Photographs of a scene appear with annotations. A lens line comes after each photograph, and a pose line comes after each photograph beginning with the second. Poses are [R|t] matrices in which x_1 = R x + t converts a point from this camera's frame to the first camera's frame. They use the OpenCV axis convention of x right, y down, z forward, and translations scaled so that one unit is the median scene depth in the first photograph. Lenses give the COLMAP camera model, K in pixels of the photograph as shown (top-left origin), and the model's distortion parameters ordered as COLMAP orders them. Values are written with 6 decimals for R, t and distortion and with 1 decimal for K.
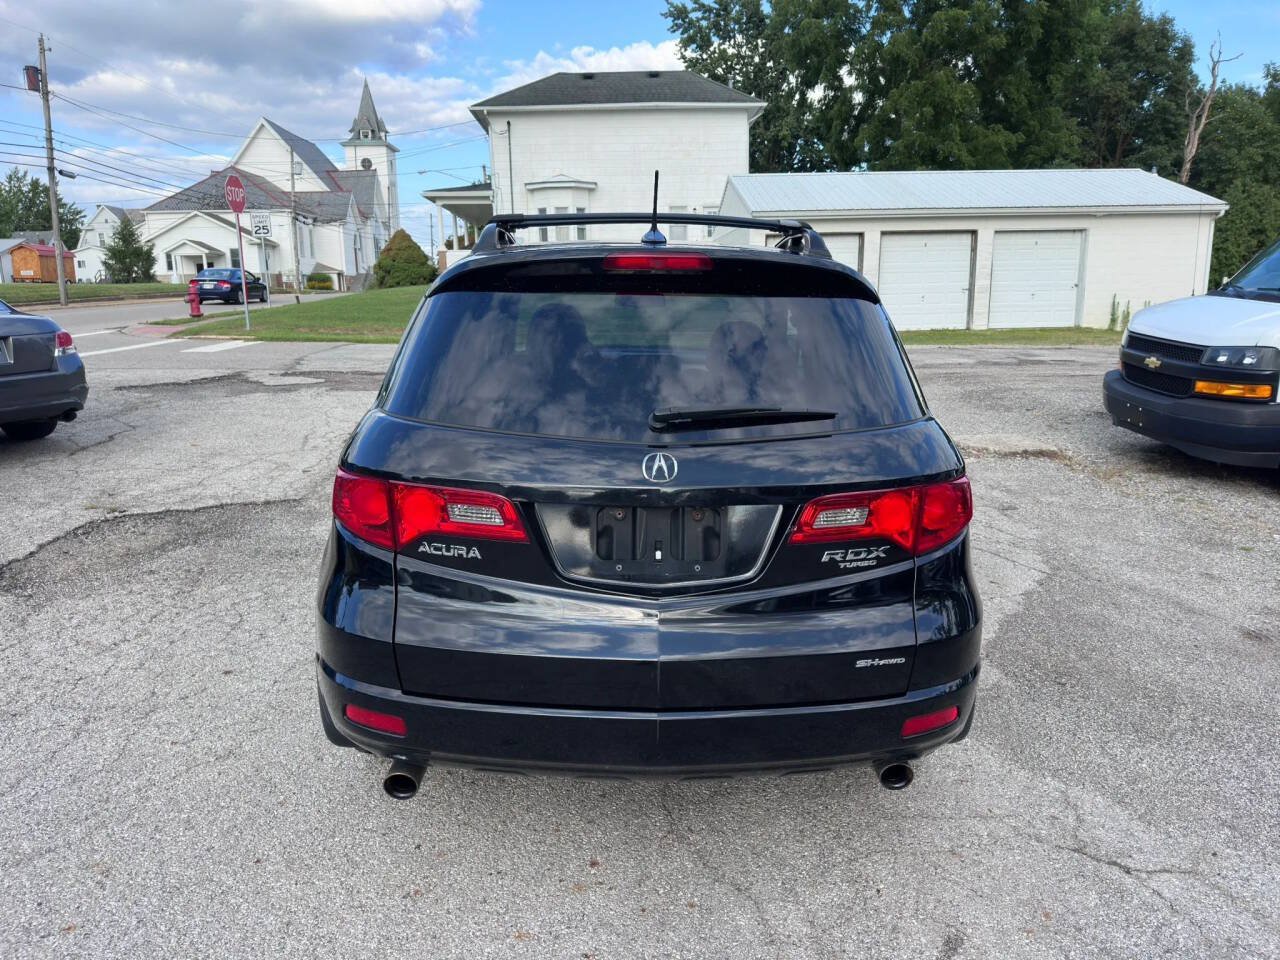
lens RADIAL K [[925.7, 0, 639.3], [0, 925.7, 459.0], [0, 0, 1]] dist [0.003094, -0.002106]
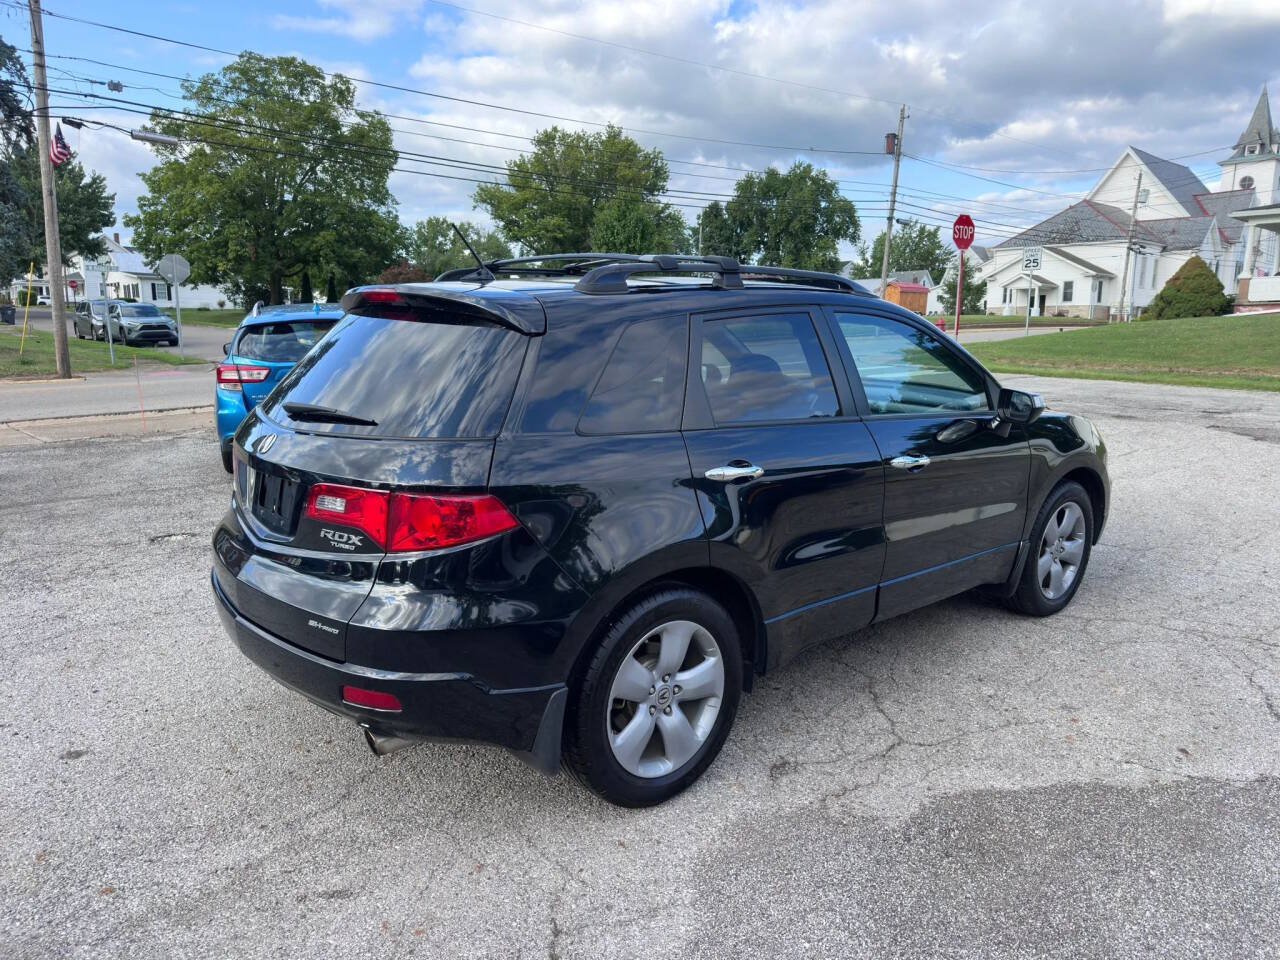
lens RADIAL K [[903.6, 0, 630.1], [0, 903.6, 461.4], [0, 0, 1]] dist [0.029798, -0.042949]
pose [[0.636919, 0.125545, -0.760640, 0.055105], [-0.146778, 0.988351, 0.040226, -0.003941], [0.756829, 0.086025, 0.647927, 0.020786]]
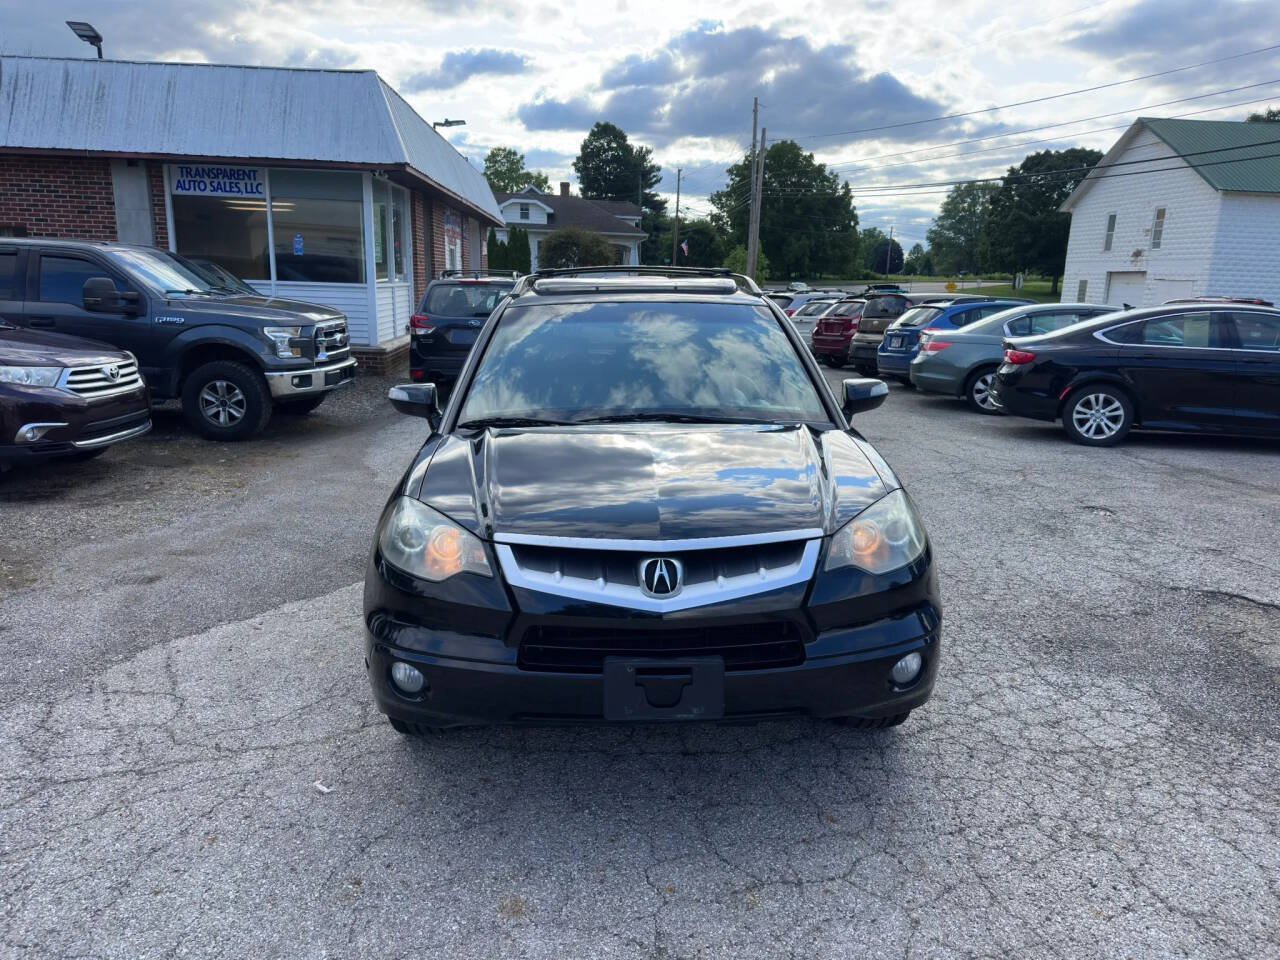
lens RADIAL K [[903.6, 0, 630.1], [0, 903.6, 461.4], [0, 0, 1]] dist [0.029798, -0.042949]
pose [[-0.999906, -0.013700, 0.000353, 0.001058], [-0.012642, 0.932029, 0.362163, -0.032024], [-0.005290, 0.362125, -0.932115, 0.161562]]
